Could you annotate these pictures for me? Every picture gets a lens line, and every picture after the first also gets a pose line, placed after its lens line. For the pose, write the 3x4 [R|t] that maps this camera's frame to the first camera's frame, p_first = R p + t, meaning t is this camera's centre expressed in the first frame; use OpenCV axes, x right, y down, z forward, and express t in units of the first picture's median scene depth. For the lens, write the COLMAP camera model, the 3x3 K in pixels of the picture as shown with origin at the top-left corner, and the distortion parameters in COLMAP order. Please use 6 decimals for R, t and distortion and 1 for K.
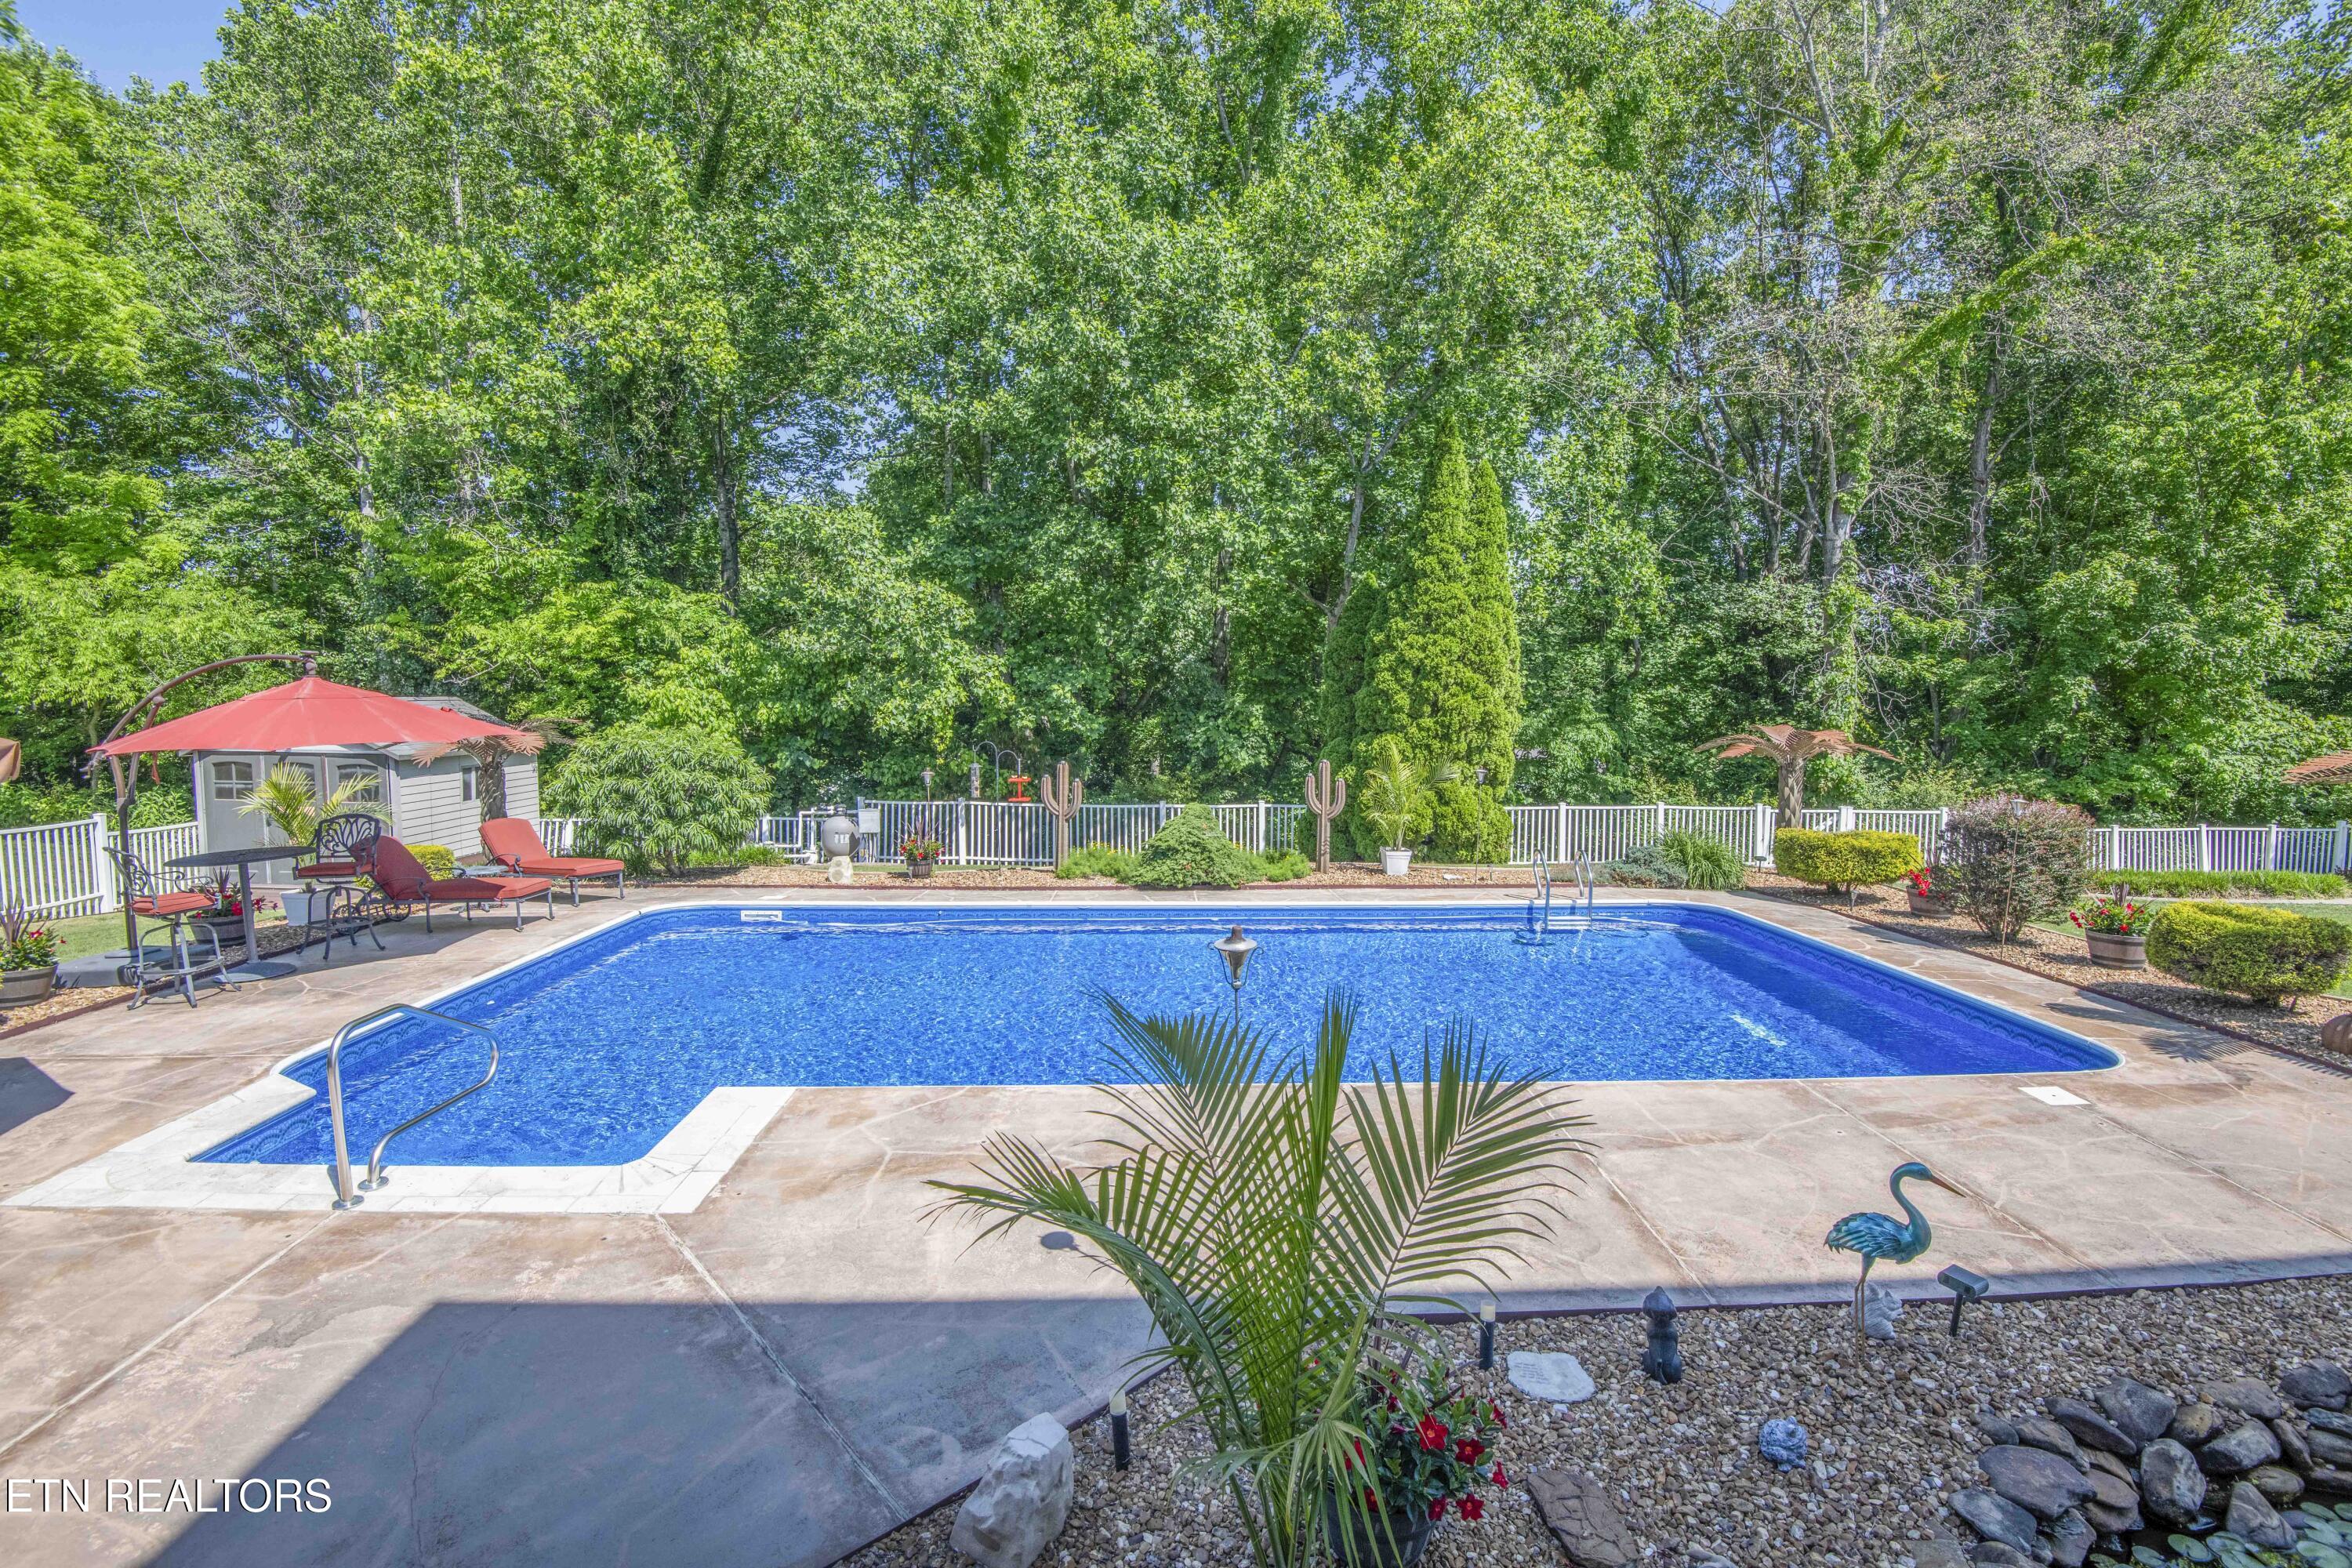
lens RADIAL K [[1088.3, 0, 1178.2], [0, 1088.3, 782.2], [0, 0, 1]] dist [-0.021895, -0.011265]
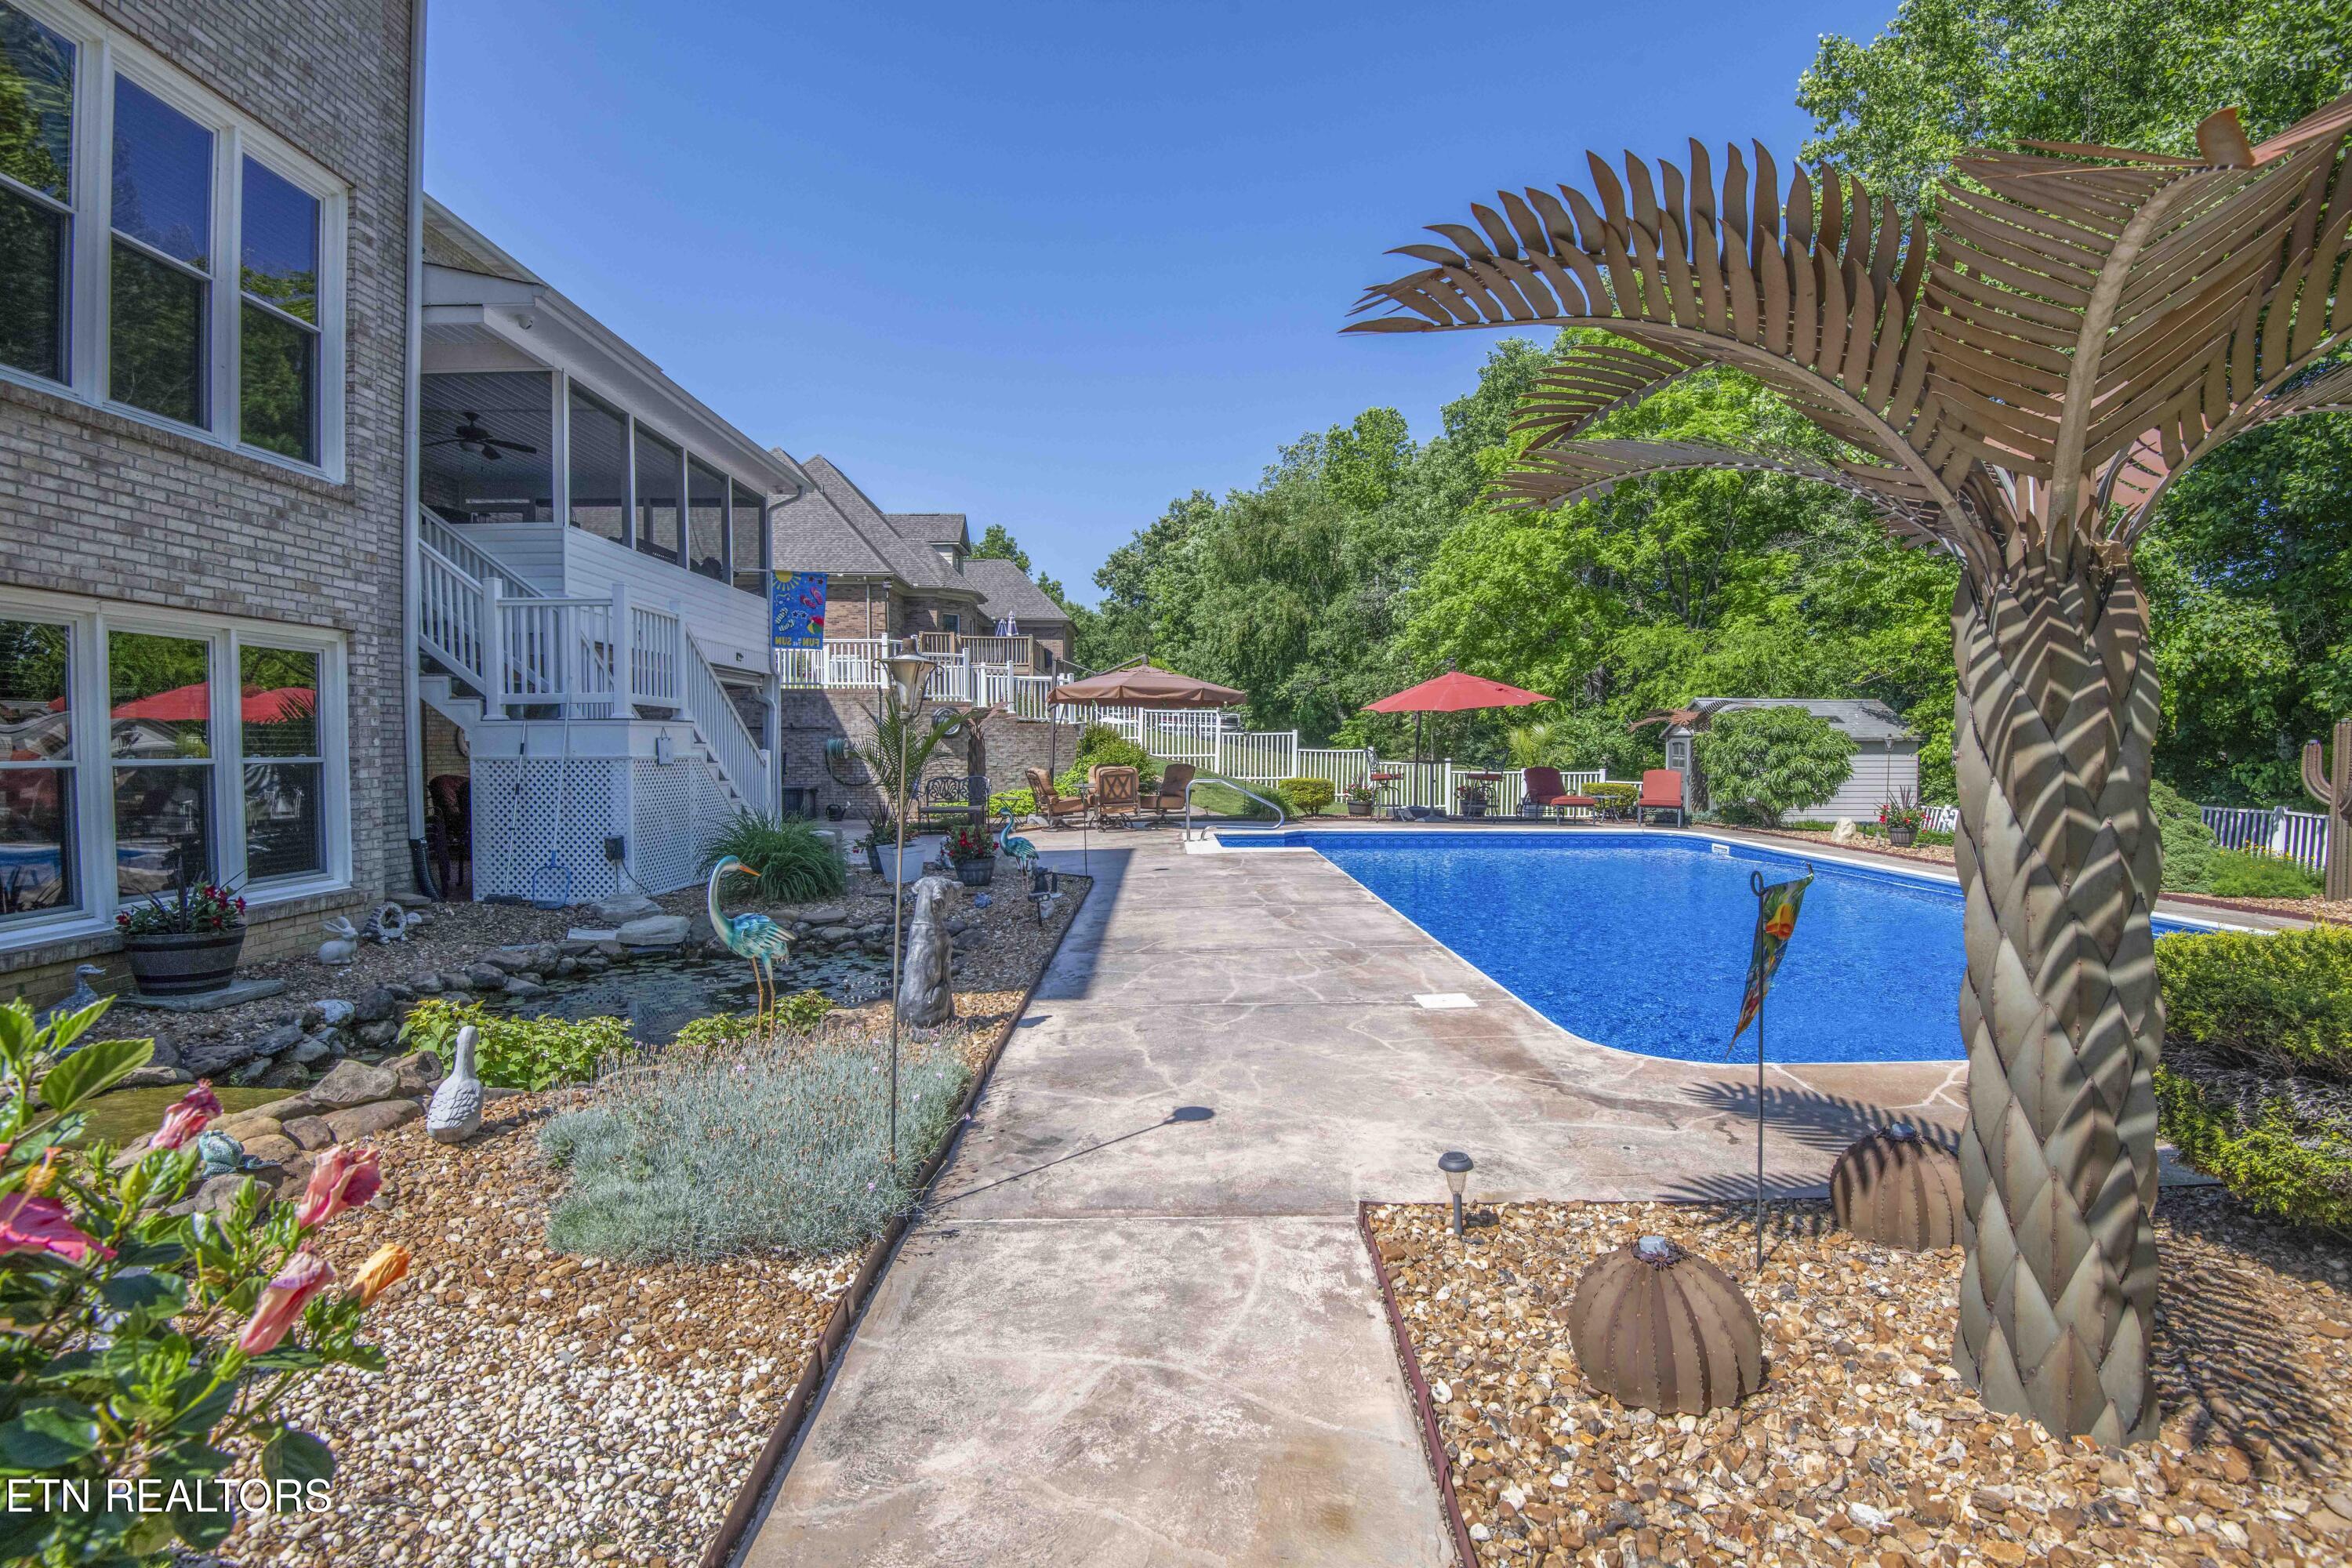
lens RADIAL K [[1088.3, 0, 1214.8], [0, 1088.3, 781.4], [0, 0, 1]] dist [-0.021895, -0.011265]
pose [[0.012369, 0.026484, -0.999573, 0.601119], [-0.077383, 0.996677, 0.025450, 0.044446], [0.996925, 0.077035, 0.014377, 0.295566]]
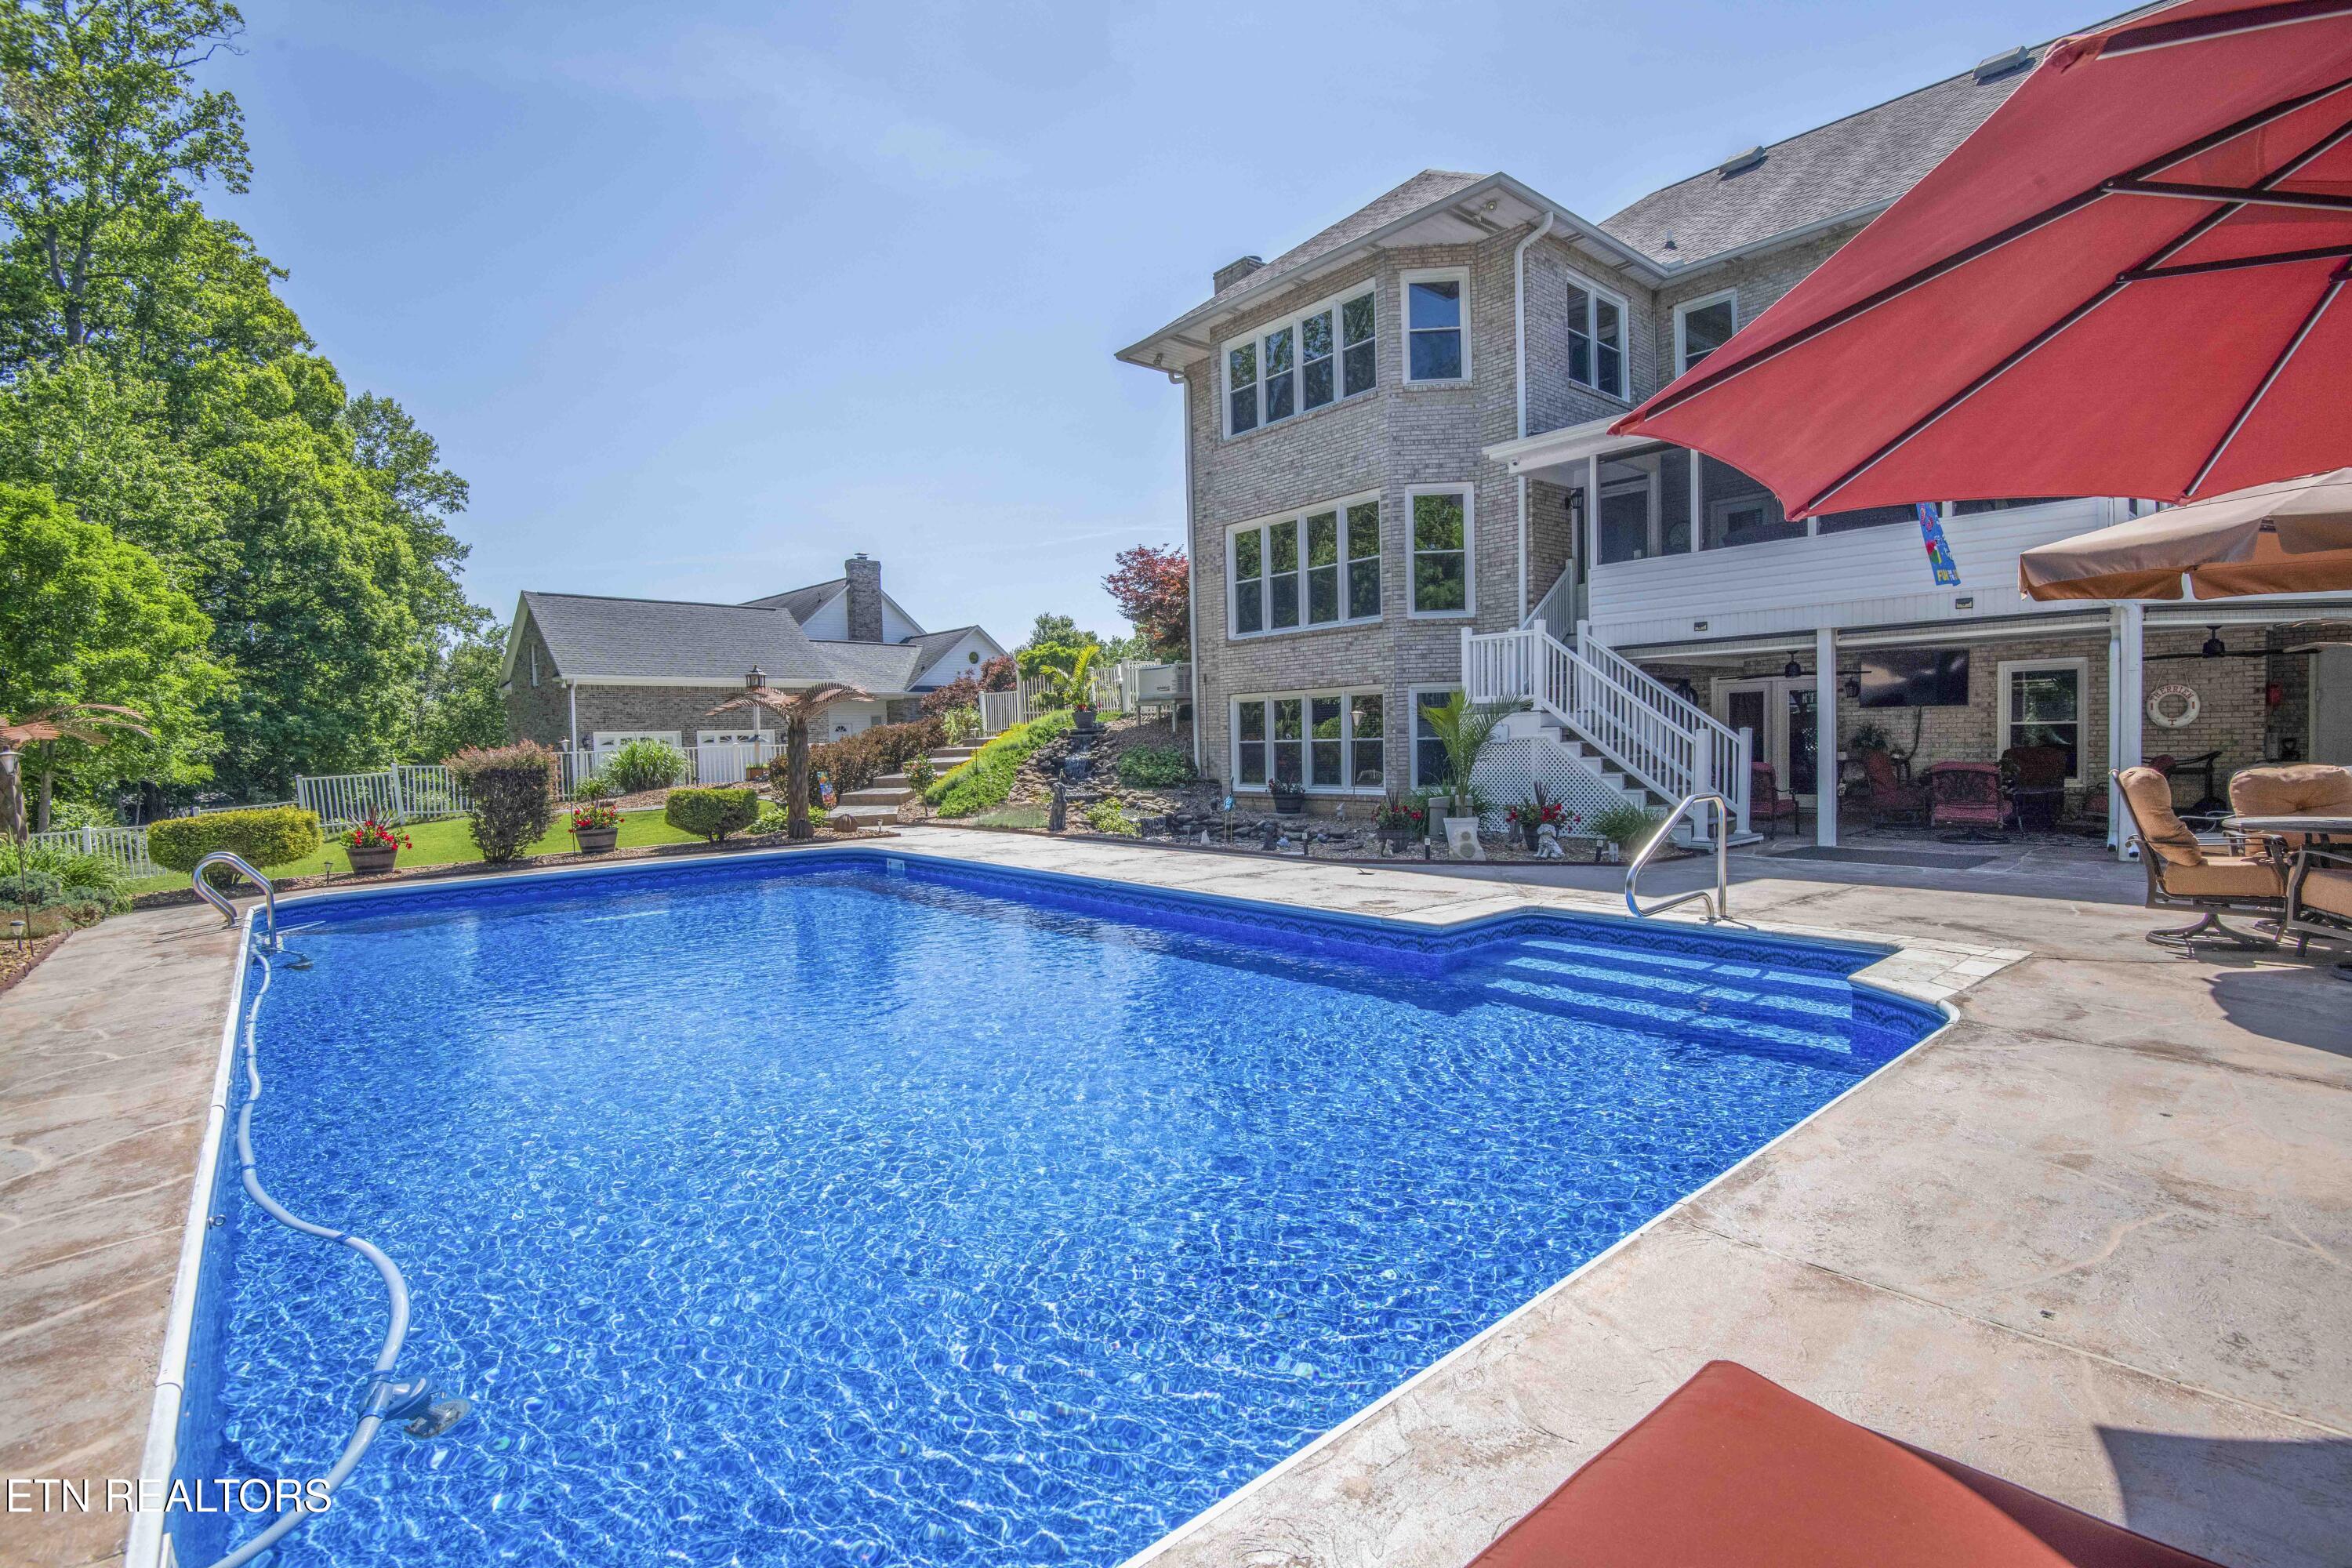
lens RADIAL K [[1088.3, 0, 1179.7], [0, 1088.3, 785.5], [0, 0, 1]] dist [-0.021895, -0.011265]
pose [[-0.627025, -0.020098, 0.778740, -0.416416], [0.087048, 0.991599, 0.095681, 0.006162], [-0.774120, 0.127782, -0.620007, 0.696321]]
